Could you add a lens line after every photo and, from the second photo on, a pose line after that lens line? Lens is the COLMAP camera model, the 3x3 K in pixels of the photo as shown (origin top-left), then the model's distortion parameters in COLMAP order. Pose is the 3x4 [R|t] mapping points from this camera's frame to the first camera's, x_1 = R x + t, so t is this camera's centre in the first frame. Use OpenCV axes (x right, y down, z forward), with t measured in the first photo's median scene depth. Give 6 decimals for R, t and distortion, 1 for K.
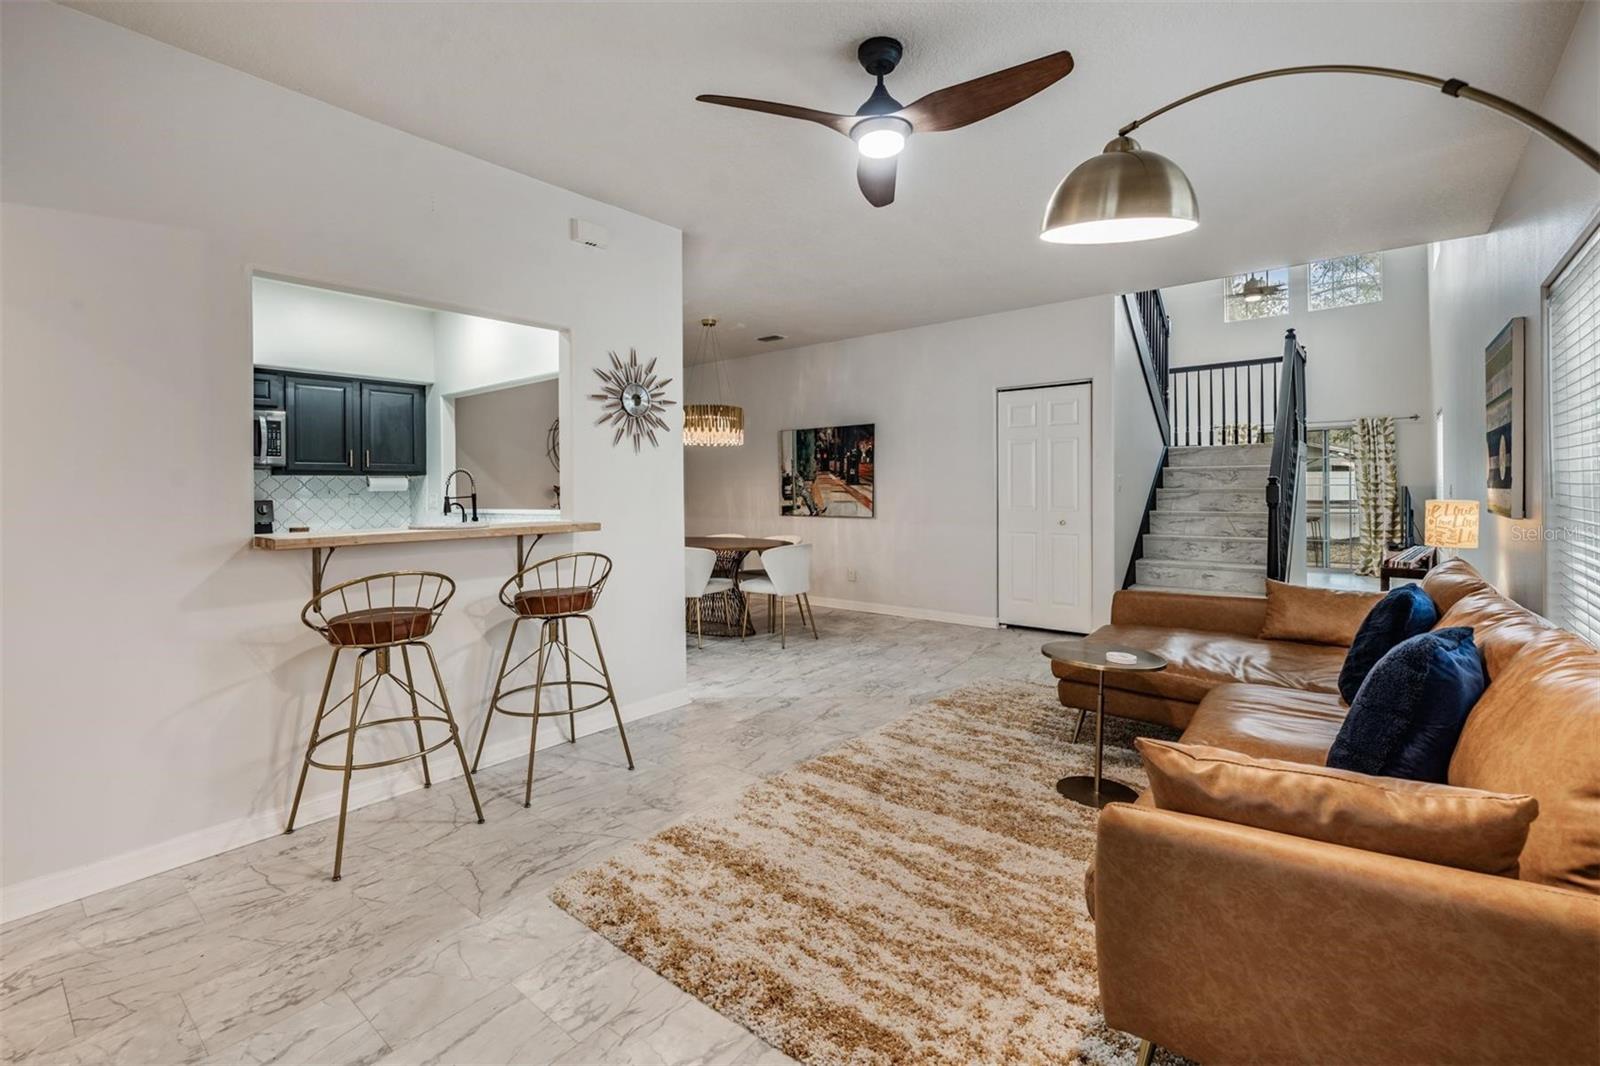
lens RADIAL K [[699.8, 0, 800.9], [0, 699.8, 503.6], [0, 0, 1]] dist [0.000393, 0.000003]
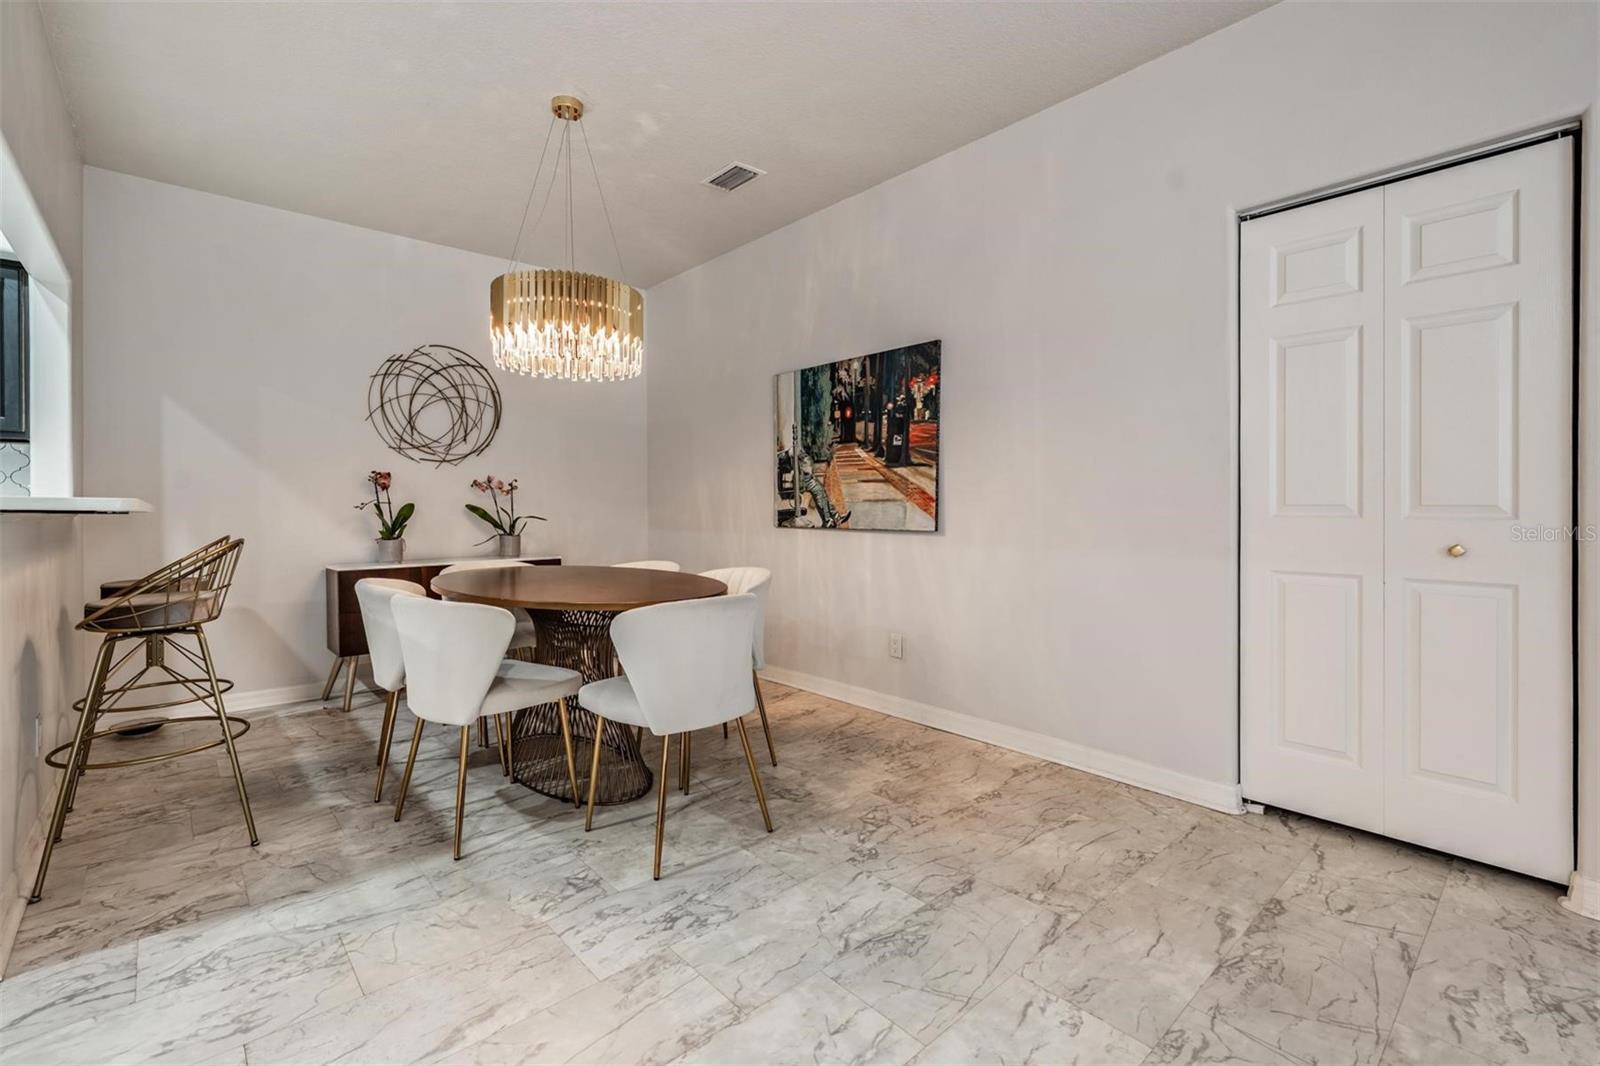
lens RADIAL K [[705.6, 0, 806.3], [0, 705.6, 518.3], [0, 0, 1]] dist [0.000527, 0.000032]
pose [[0.989879, 0.004314, -0.141849, 0.079564], [-0.004268, 0.999991, 0.000628, 0.009989], [0.141851, -0.000016, 0.989888, 0.480957]]
